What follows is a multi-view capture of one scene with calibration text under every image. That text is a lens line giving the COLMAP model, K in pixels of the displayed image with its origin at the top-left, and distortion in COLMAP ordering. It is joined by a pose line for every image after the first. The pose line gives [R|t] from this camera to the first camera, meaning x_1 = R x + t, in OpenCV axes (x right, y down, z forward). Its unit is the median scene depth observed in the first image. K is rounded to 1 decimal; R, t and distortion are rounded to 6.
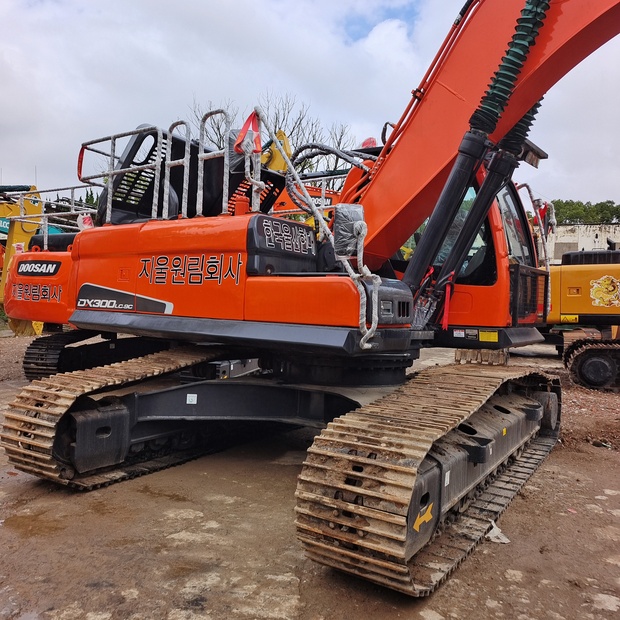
lens RADIAL K [[547.8, 0, 310.5], [0, 547.8, 295.9], [0, 0, 1]] dist [0.004584, 0.017768]
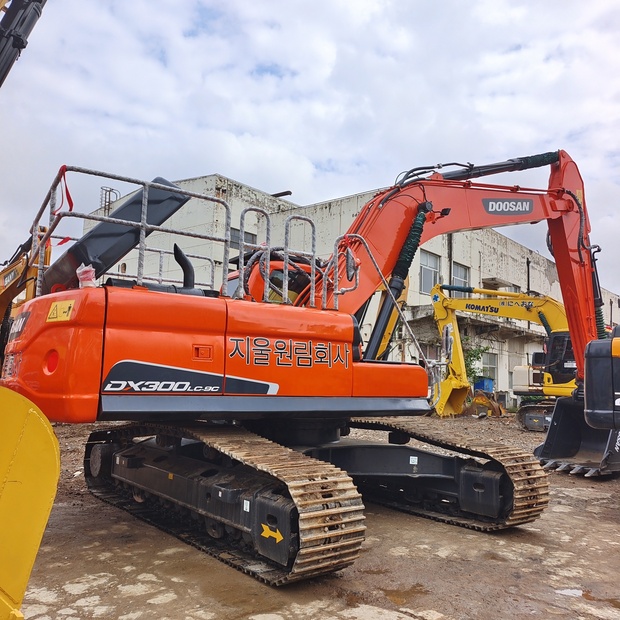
lens RADIAL K [[536.9, 0, 310.0], [0, 536.9, 310.0], [0, 0, 1]] dist [0.005871, 0.009168]
pose [[0.382470, 0.090477, 0.919527, -1.273757], [-0.025195, 0.995845, -0.087507, -0.042506], [-0.923624, 0.010302, 0.383160, 0.587920]]
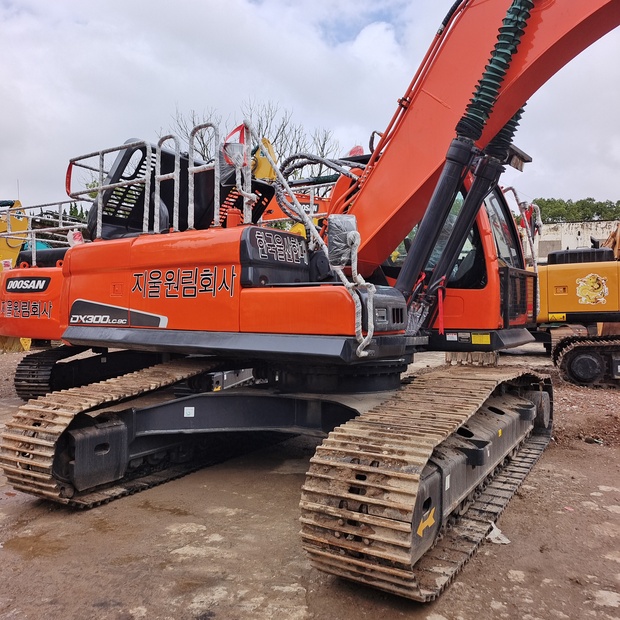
lens RADIAL K [[547.8, 0, 310.5], [0, 547.8, 295.9], [0, 0, 1]] dist [0.004584, 0.017768]
pose [[0.999246, -0.031998, 0.021996, -0.011370], [0.032212, 0.999436, -0.009451, -0.007551], [-0.021681, 0.010153, 0.999713, -0.007429]]
